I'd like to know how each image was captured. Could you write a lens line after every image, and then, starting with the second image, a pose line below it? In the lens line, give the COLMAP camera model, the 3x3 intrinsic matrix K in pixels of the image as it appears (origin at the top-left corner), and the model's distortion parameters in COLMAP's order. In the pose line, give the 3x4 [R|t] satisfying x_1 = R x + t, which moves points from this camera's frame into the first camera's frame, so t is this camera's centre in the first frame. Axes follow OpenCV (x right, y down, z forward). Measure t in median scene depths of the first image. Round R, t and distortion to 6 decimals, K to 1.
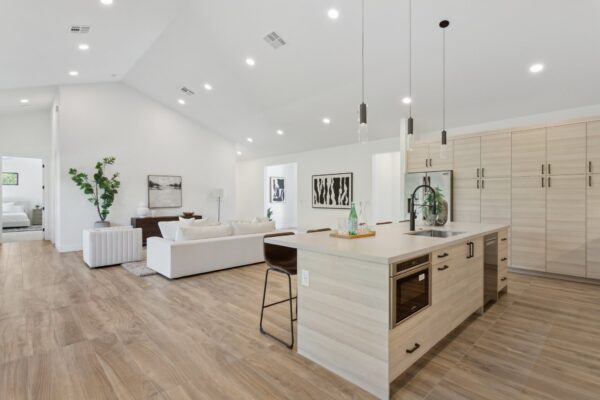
lens RADIAL K [[296.2, 0, 302.7], [0, 296.2, 200.4], [0, 0, 1]] dist [-0.004836, -0.000139]
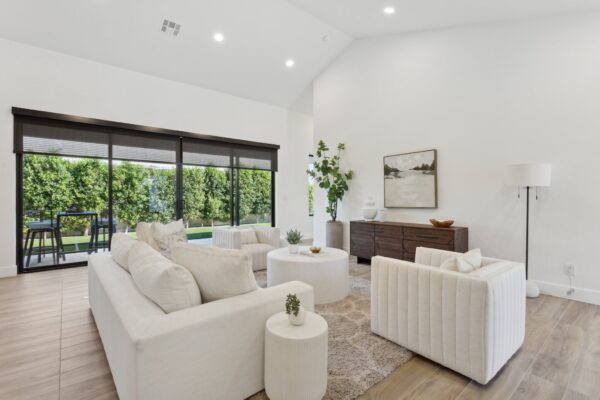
lens RADIAL K [[282.6, 0, 300.9], [0, 282.6, 197.4], [0, 0, 1]] dist [-0.002512, 0.000720]
pose [[-0.072093, 0.000114, -0.997398, 0.148540], [-0.004828, 0.999988, 0.000464, 0.006055], [0.997386, 0.004849, -0.072092, 1.183007]]
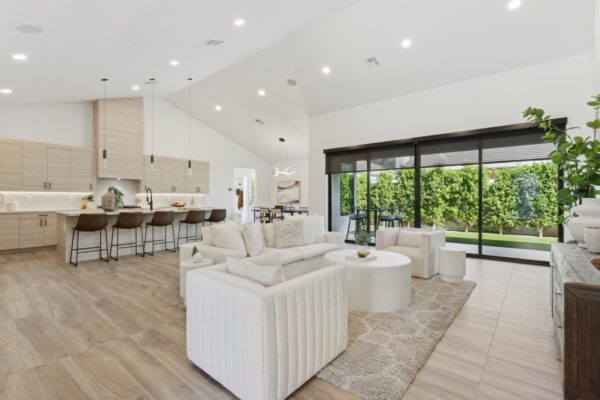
lens RADIAL K [[282.6, 0, 301.1], [0, 282.6, 202.8], [0, 0, 1]] dist [-0.002512, 0.000720]
pose [[-0.994603, 0.000051, -0.103749, -0.259537], [-0.002235, 0.999757, 0.021915, 0.001080], [0.103725, 0.022028, -0.994362, 1.708163]]
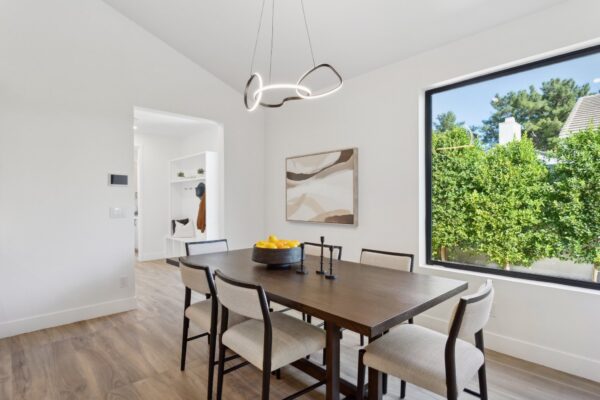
lens RADIAL K [[313.2, 0, 300.5], [0, 313.2, 201.7], [0, 0, 1]] dist [-0.003811, -0.000393]
pose [[-0.999903, 0.003550, 0.013452, -0.347229], [0.003700, 0.999931, 0.011154, -0.007268], [-0.013411, 0.011203, -0.999847, 0.417336]]
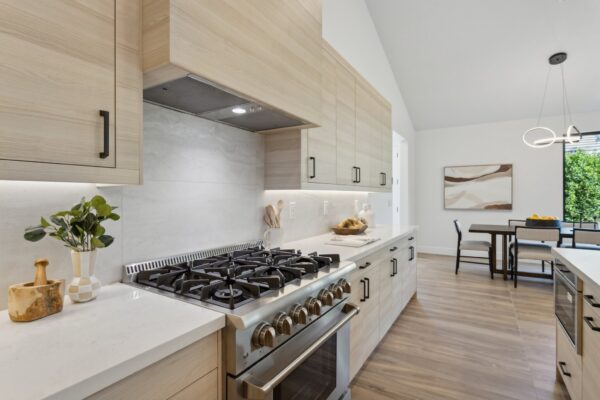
lens RADIAL K [[296.2, 0, 298.9], [0, 296.2, 195.9], [0, 0, 1]] dist [-0.004836, -0.000139]
pose [[-0.970395, 0.002102, -0.241515, 0.462119], [0.000363, 0.999974, 0.007244, -0.007896], [0.241524, 0.006942, -0.970370, 0.567442]]
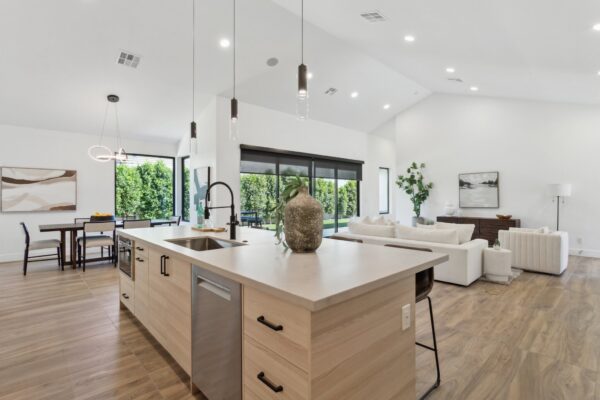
lens RADIAL K [[296.2, 0, 300.7], [0, 296.2, 197.4], [0, 0, 1]] dist [-0.004836, -0.000139]
pose [[-0.016743, 0.000132, -0.999860, 0.653746], [-0.004857, 0.999988, 0.000213, -0.007737], [0.999848, 0.004860, -0.016742, 0.666359]]
